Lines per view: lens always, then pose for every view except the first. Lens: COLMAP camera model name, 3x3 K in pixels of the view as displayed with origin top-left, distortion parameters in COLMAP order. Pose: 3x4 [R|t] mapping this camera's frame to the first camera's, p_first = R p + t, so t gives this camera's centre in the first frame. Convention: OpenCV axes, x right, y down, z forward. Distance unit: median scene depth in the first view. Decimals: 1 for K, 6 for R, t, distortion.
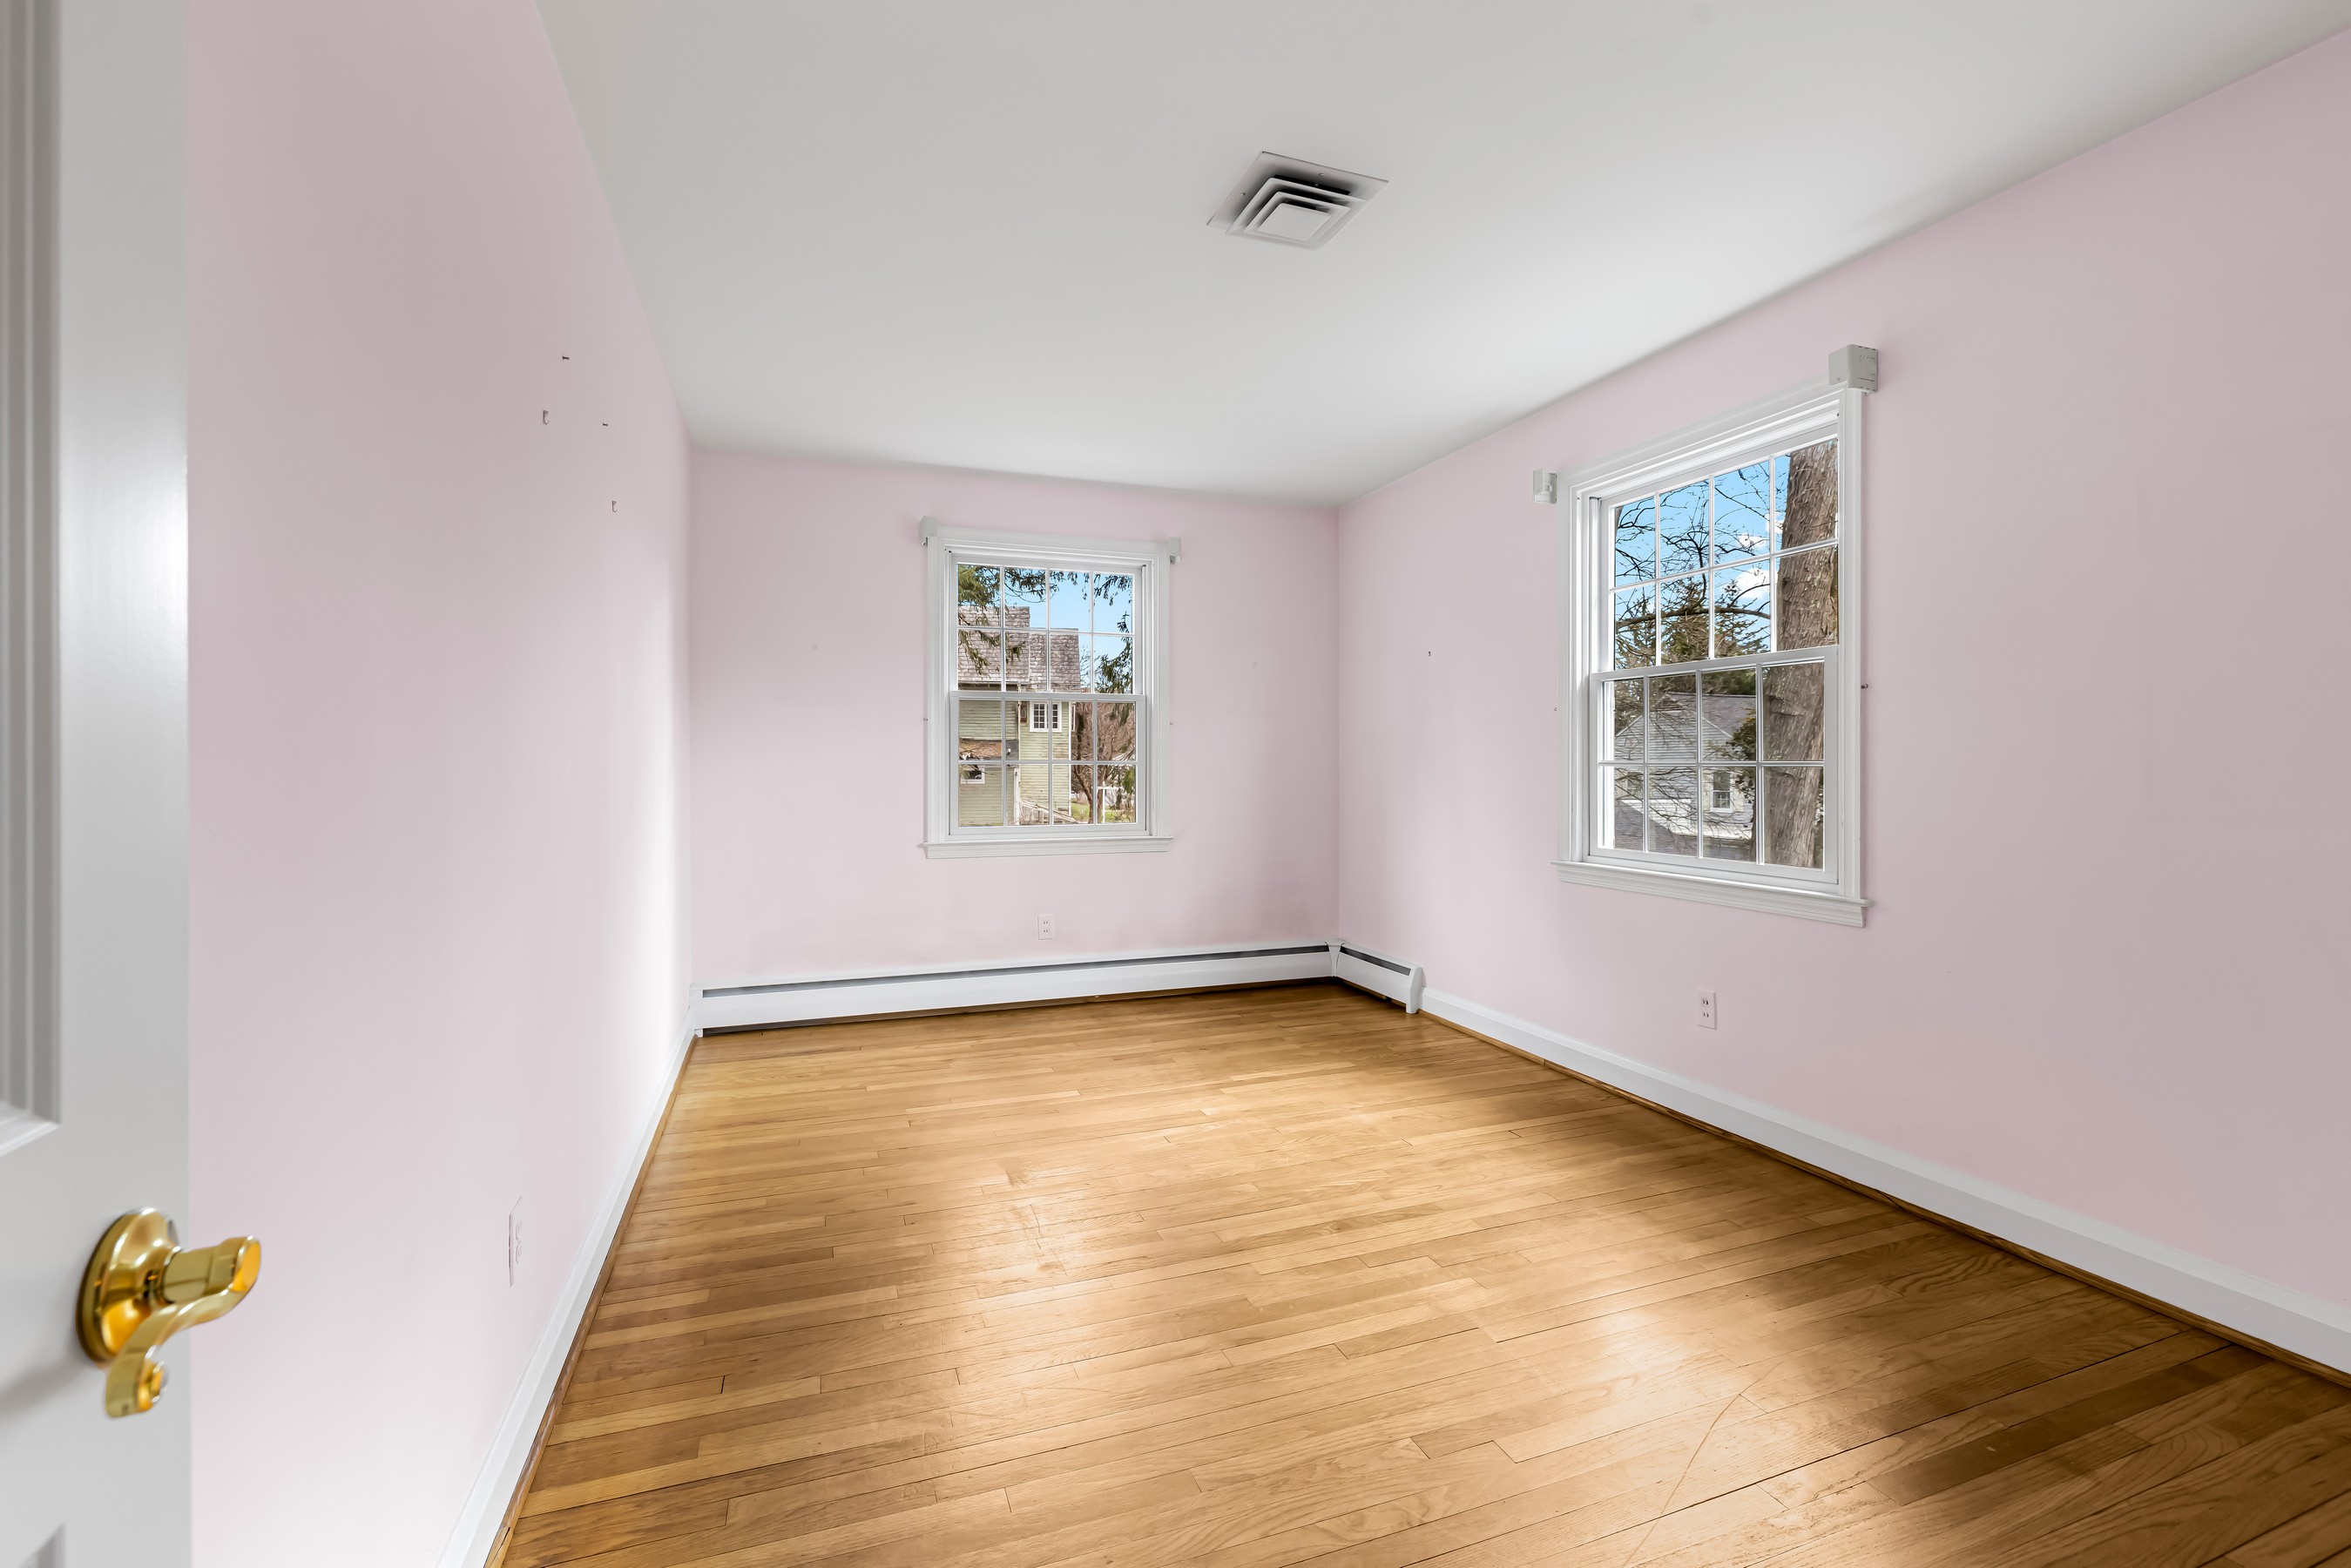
lens RADIAL K [[1025.7, 0, 1182.0], [0, 1025.7, 770.6], [0, 0, 1]] dist [-0.005619, -0.000522]
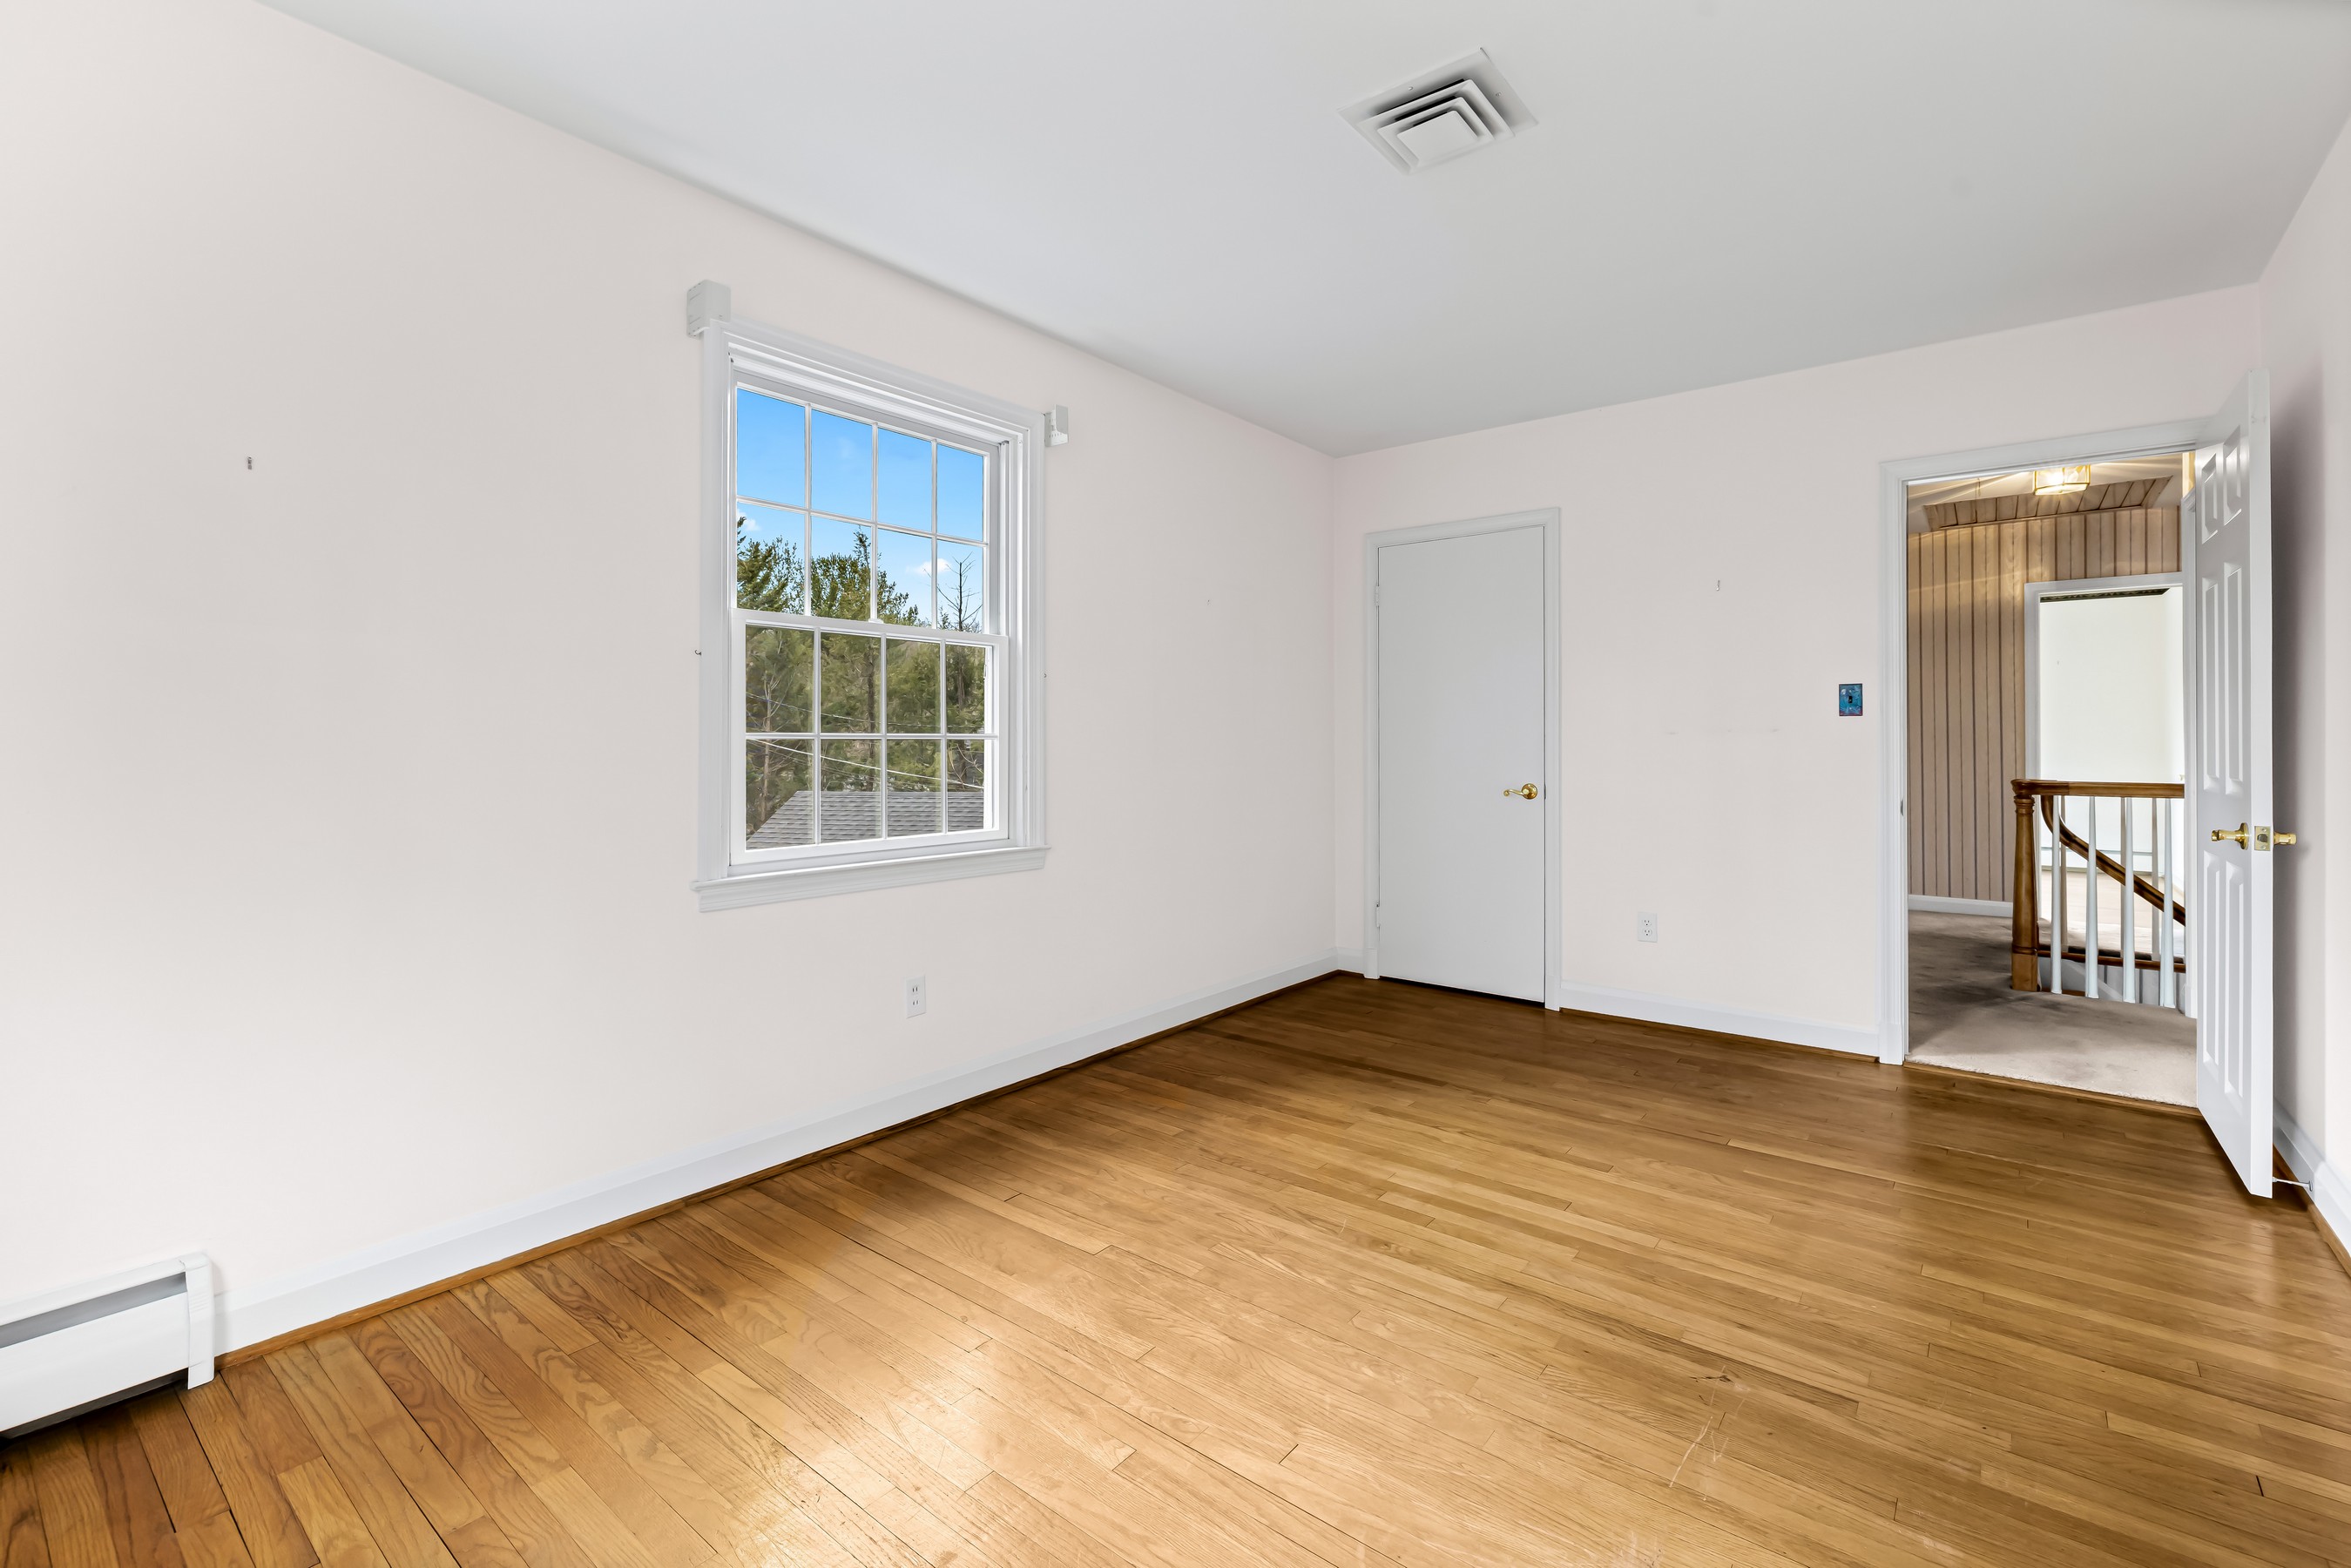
lens RADIAL K [[1025.7, 0, 1167.6], [0, 1025.7, 760.9], [0, 0, 1]] dist [-0.005619, -0.000522]
pose [[-0.506169, -0.018883, 0.862228, -0.436403], [0.004137, 0.999696, 0.024323, -0.006072], [-0.862424, 0.015879, -0.505937, 1.342240]]
